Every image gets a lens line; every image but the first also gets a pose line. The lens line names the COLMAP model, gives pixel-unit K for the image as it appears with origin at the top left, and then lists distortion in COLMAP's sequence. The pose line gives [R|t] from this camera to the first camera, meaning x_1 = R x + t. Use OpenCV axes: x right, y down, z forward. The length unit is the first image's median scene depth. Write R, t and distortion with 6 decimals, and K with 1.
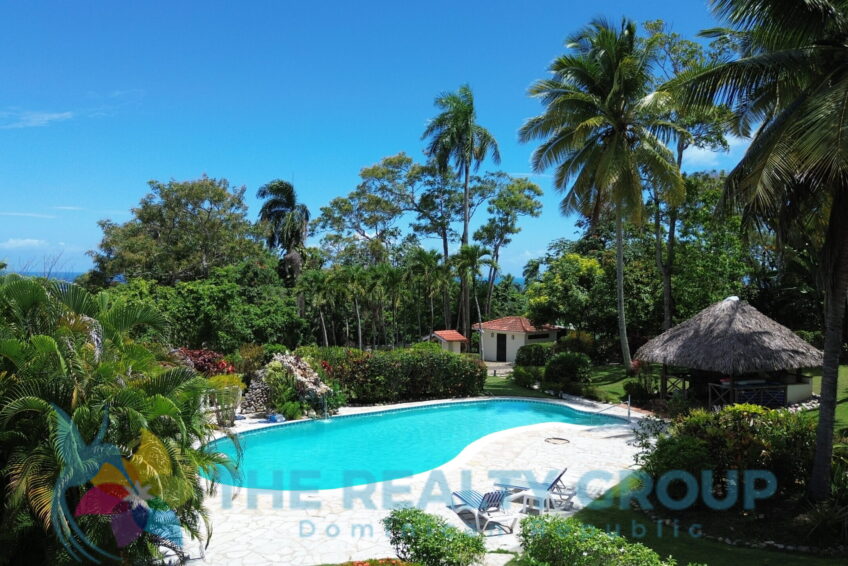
lens RADIAL K [[723.0, 0, 425.6], [0, 723.0, 282.1], [0, 0, 1]] dist [0.101065, -0.024087]
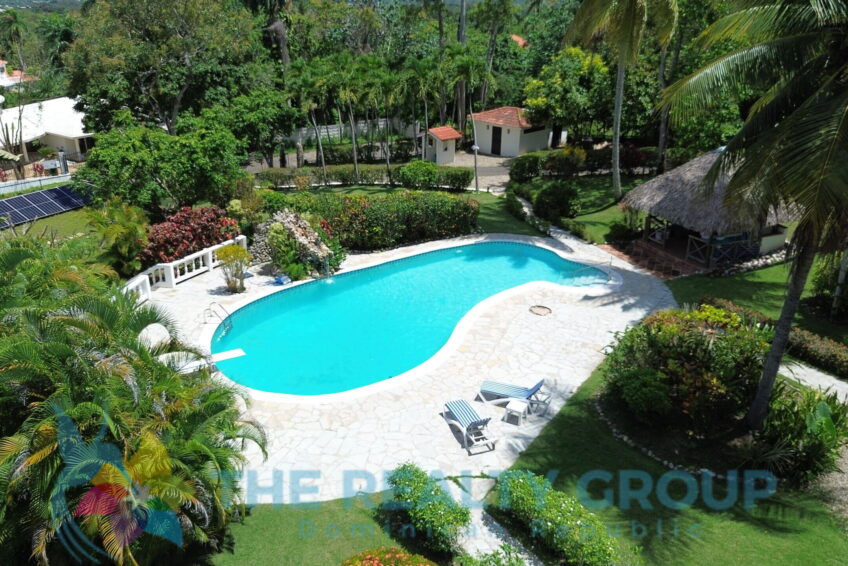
lens RADIAL K [[723.0, 0, 424.6], [0, 723.0, 282.0], [0, 0, 1]] dist [0.101065, -0.024087]
pose [[0.999959, -0.008566, 0.003068, 0.001845], [0.006701, 0.921407, 0.388542, -0.207323], [-0.006155, -0.388505, 0.921426, 0.006997]]
